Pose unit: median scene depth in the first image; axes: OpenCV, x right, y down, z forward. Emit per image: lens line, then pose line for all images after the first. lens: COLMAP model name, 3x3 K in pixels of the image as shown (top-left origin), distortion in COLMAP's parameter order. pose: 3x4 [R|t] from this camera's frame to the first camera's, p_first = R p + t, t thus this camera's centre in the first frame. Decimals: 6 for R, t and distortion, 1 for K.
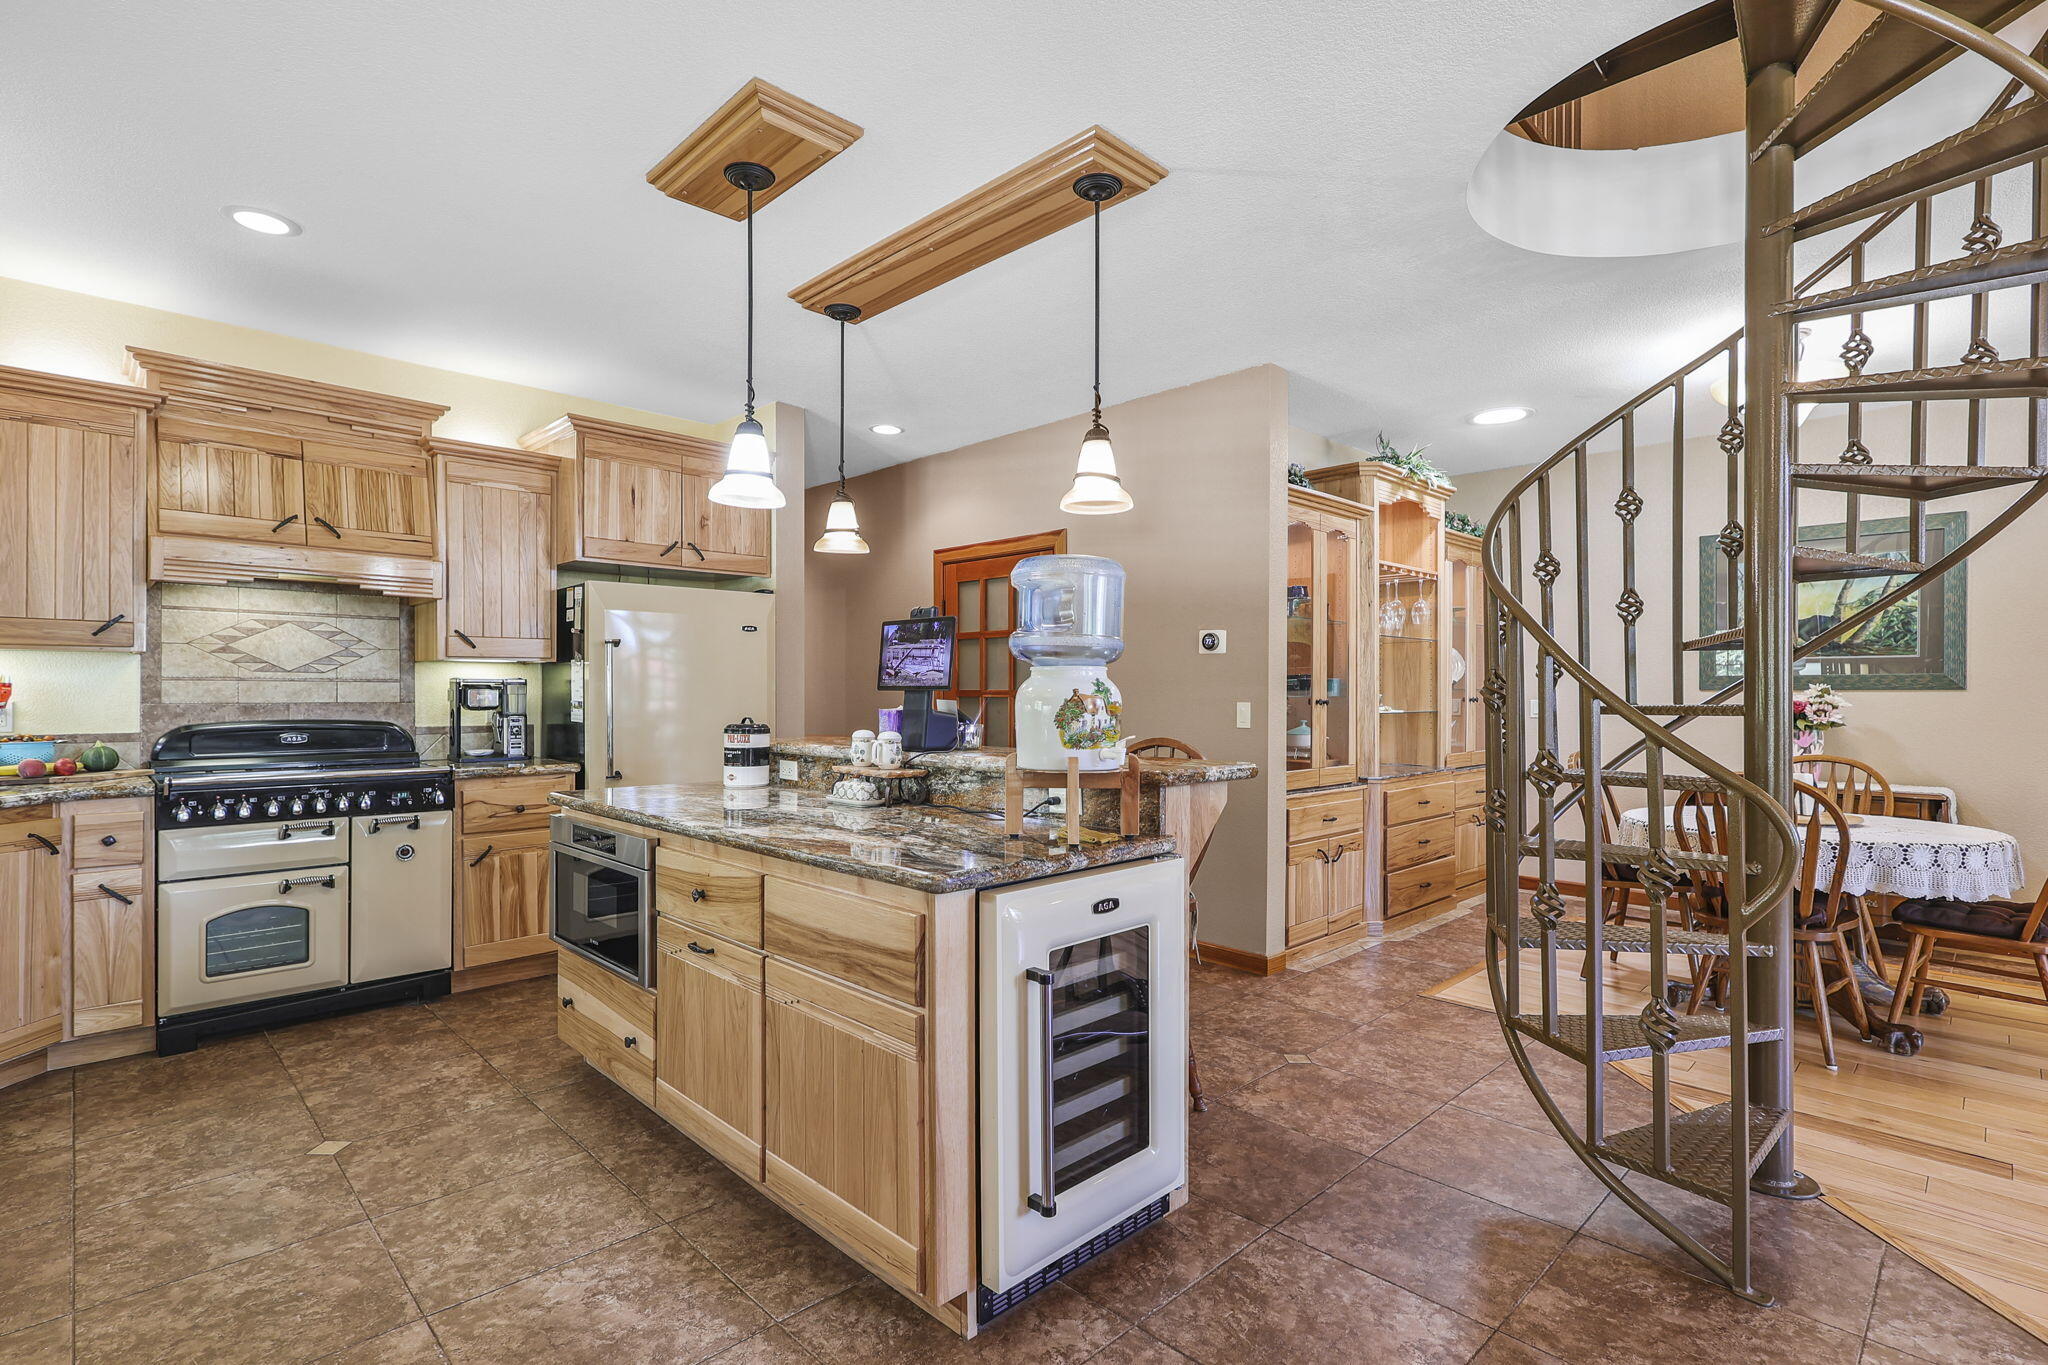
lens RADIAL K [[962.8, 0, 1013.4], [0, 962.8, 694.7], [0, 0, 1]] dist [0.008106, 0.000732]
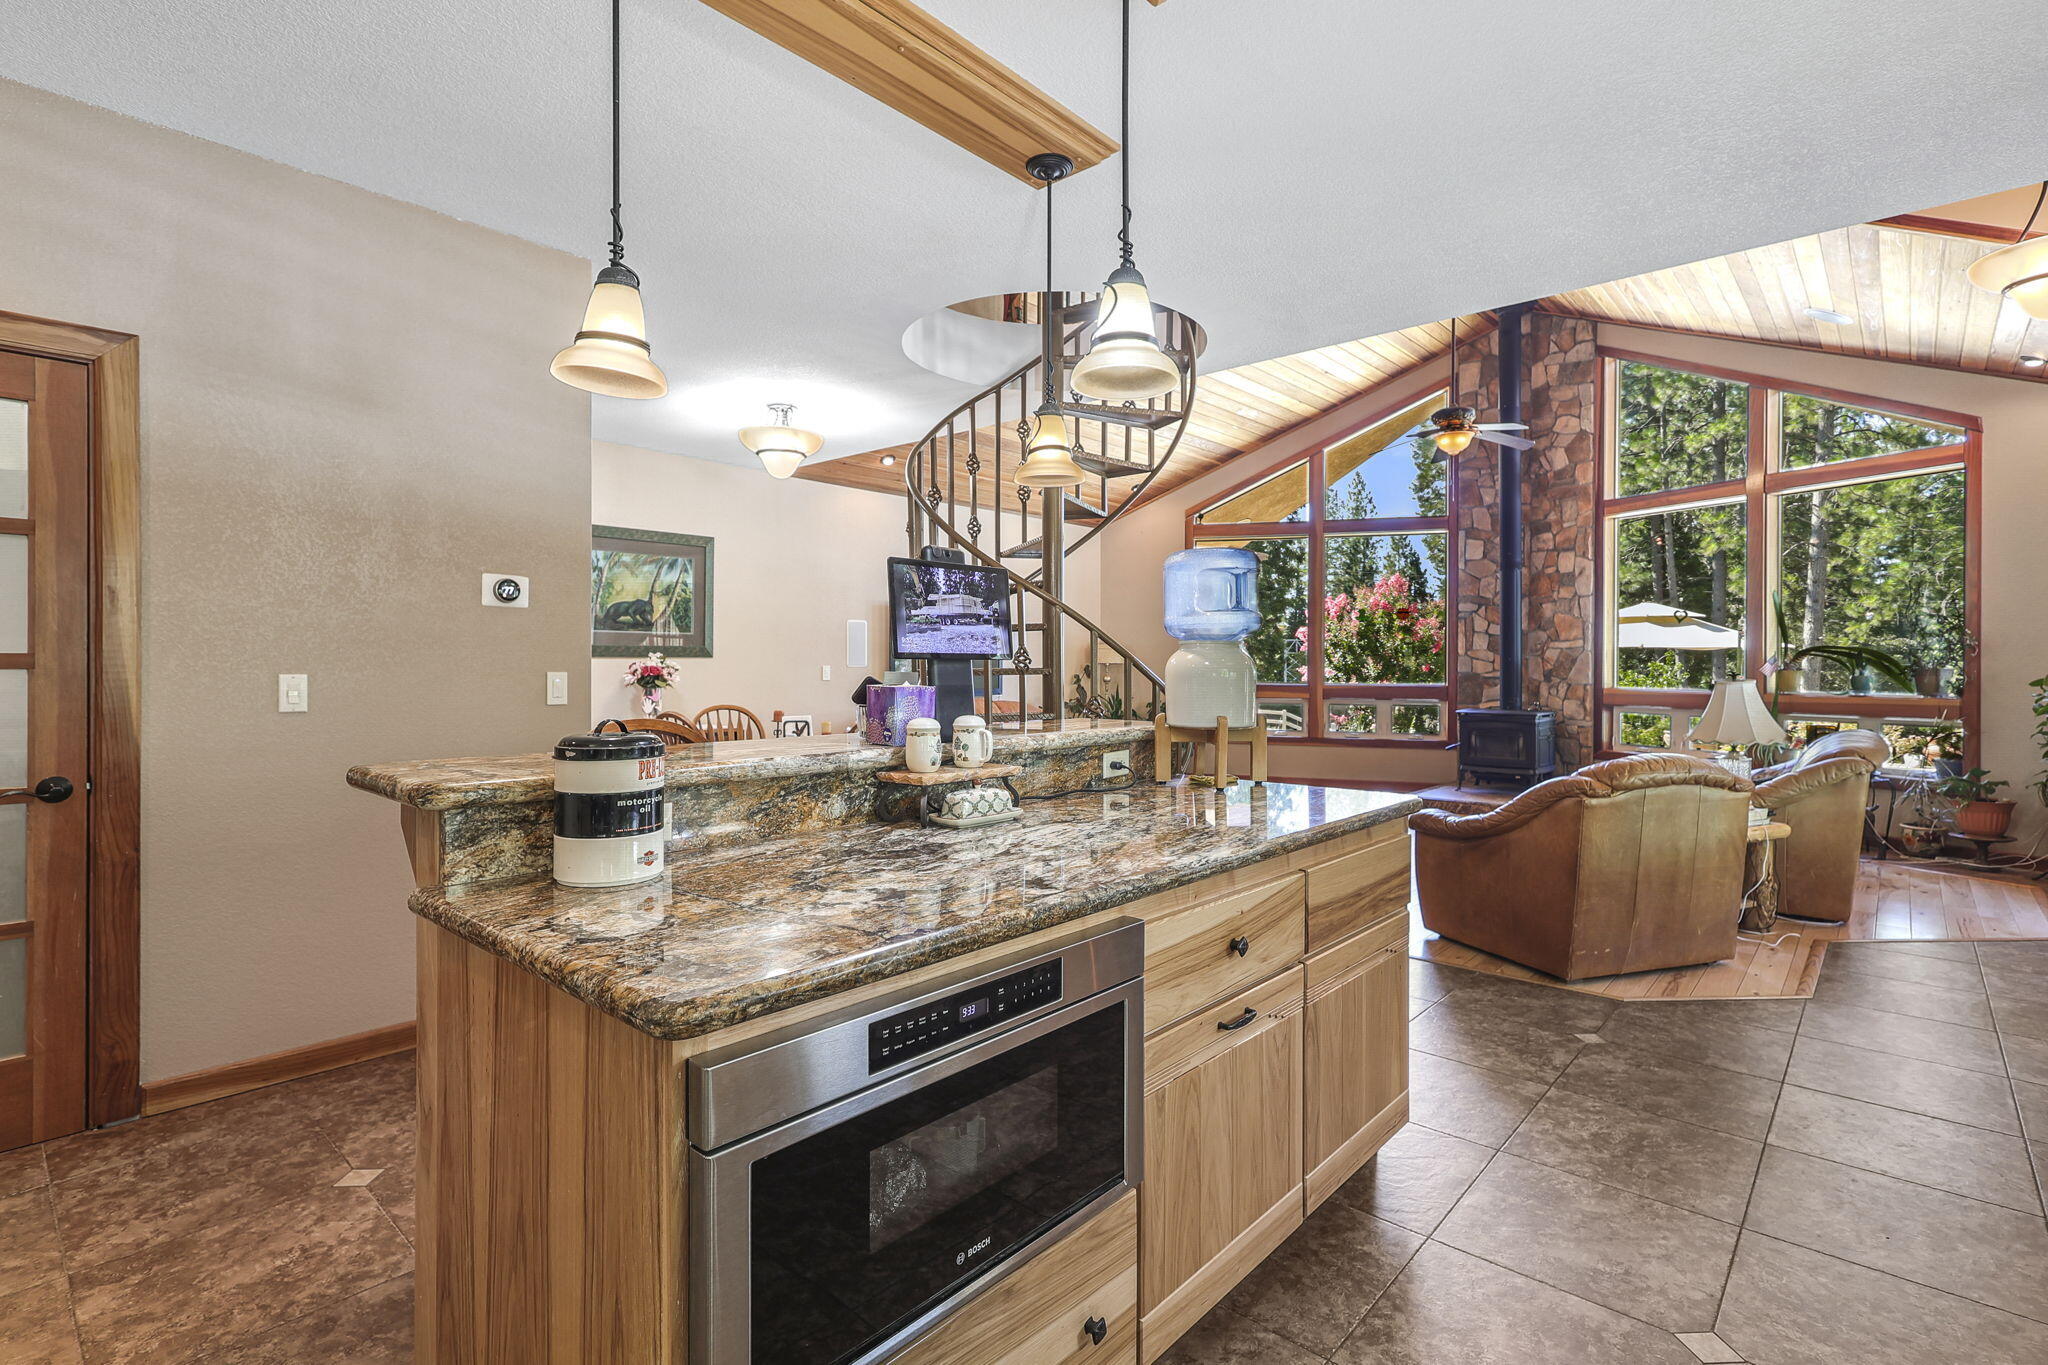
lens RADIAL K [[962.8, 0, 1023.1], [0, 962.8, 663.0], [0, 0, 1]] dist [0.008106, 0.000732]
pose [[-0.058845, -0.003678, 0.998260, -0.681874], [-0.001892, 0.999992, 0.003573, -0.004263], [-0.998265, -0.001679, -0.058851, 0.792632]]
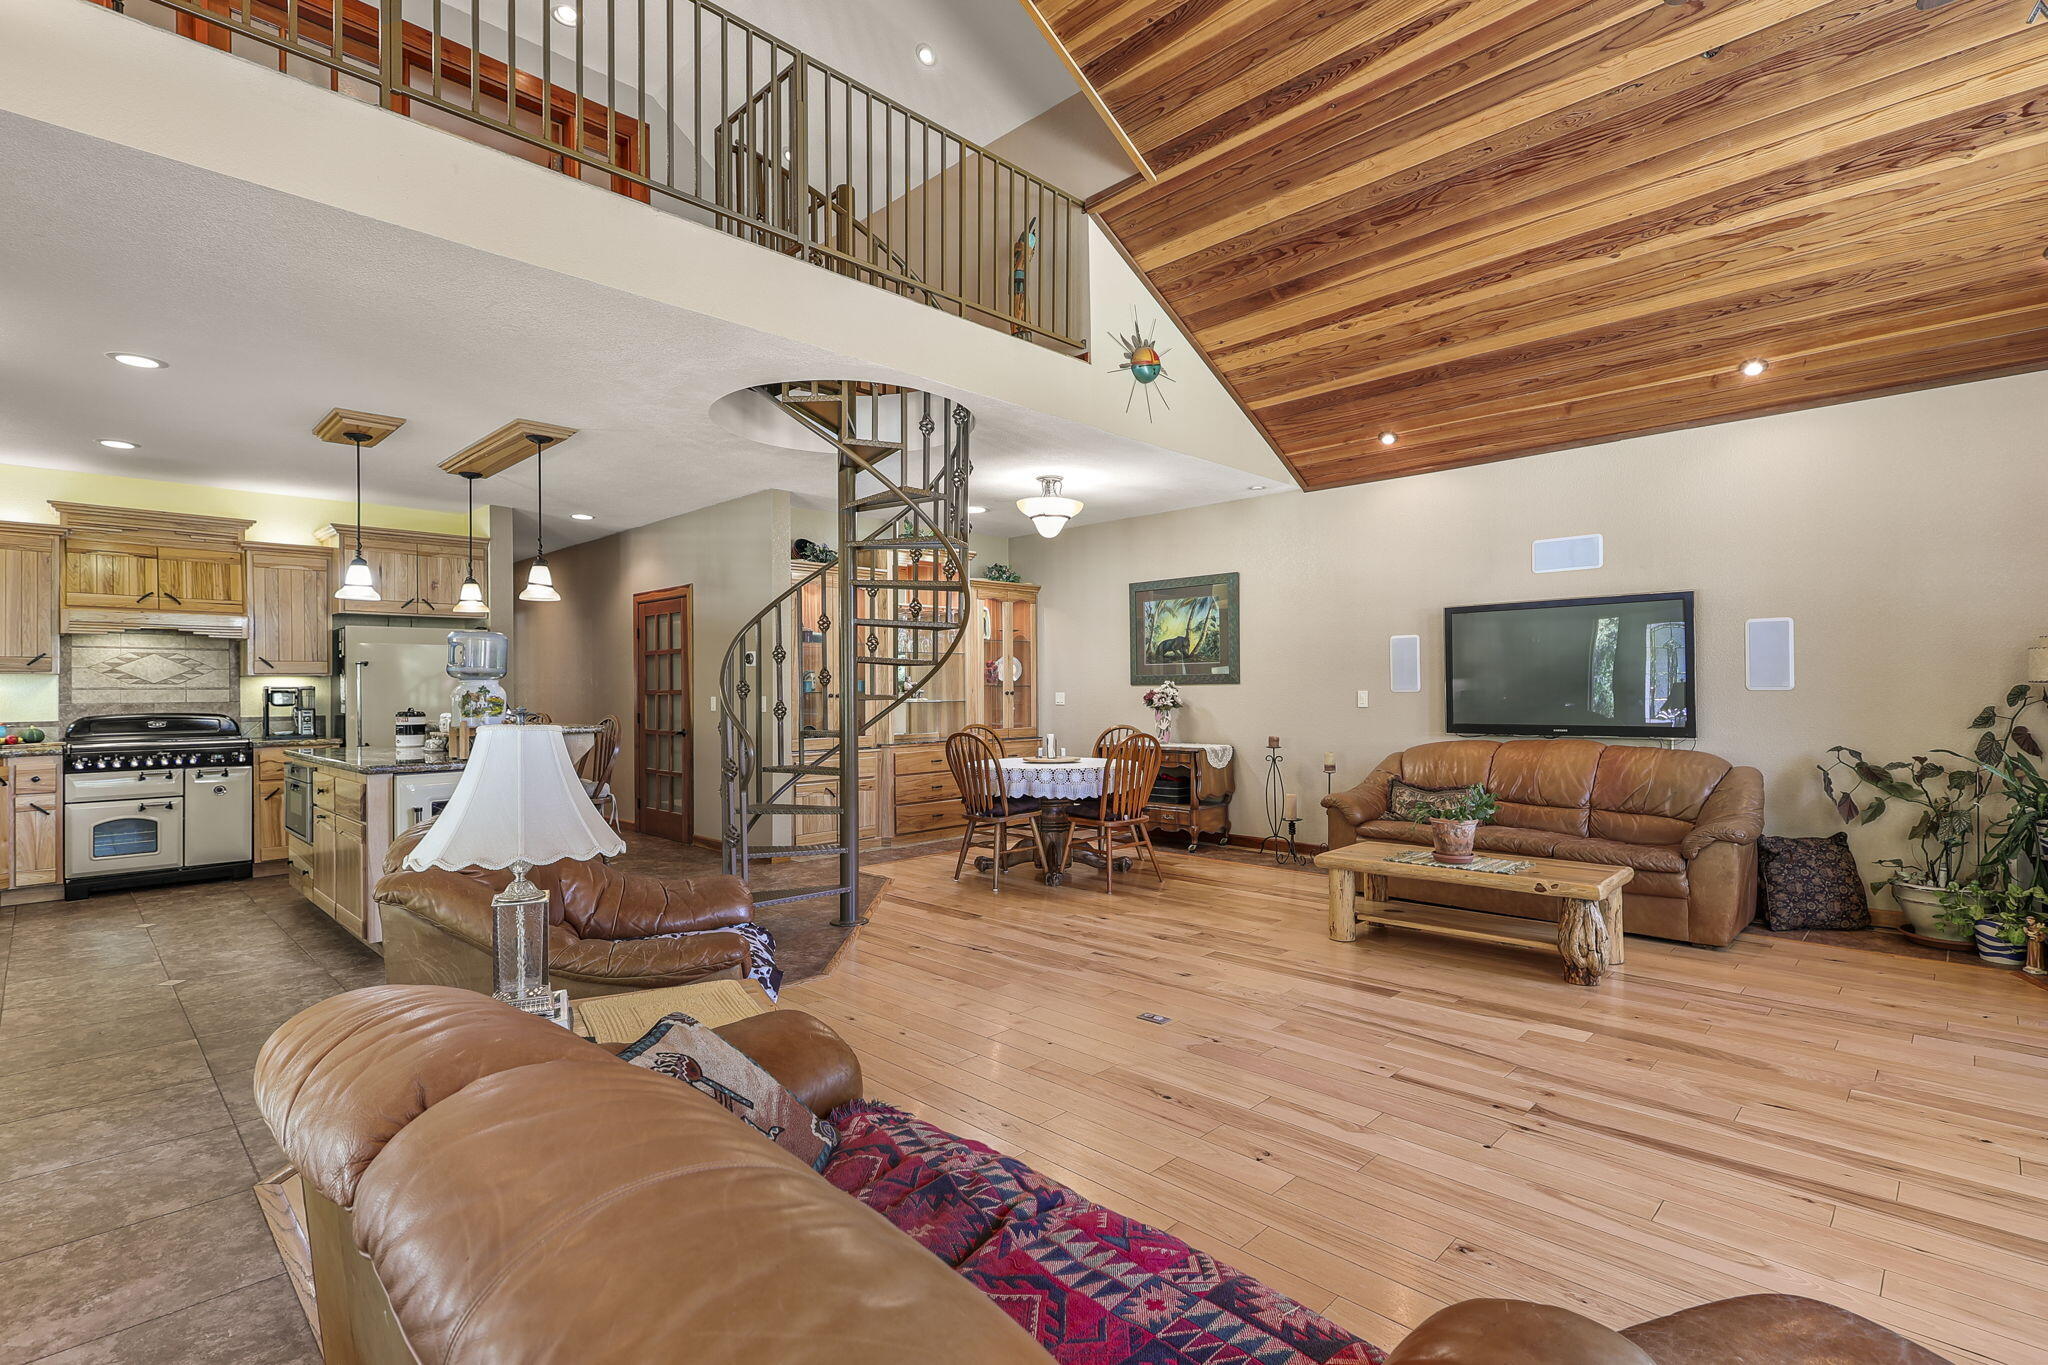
lens RADIAL K [[962.8, 0, 1032.0], [0, 962.8, 686.4], [0, 0, 1]] dist [0.008106, 0.000732]
pose [[0.999696, -0.010408, 0.022370, 0.778814], [0.010545, 0.999926, -0.006017, 0.006680], [-0.022306, 0.006251, 0.999732, -0.750813]]
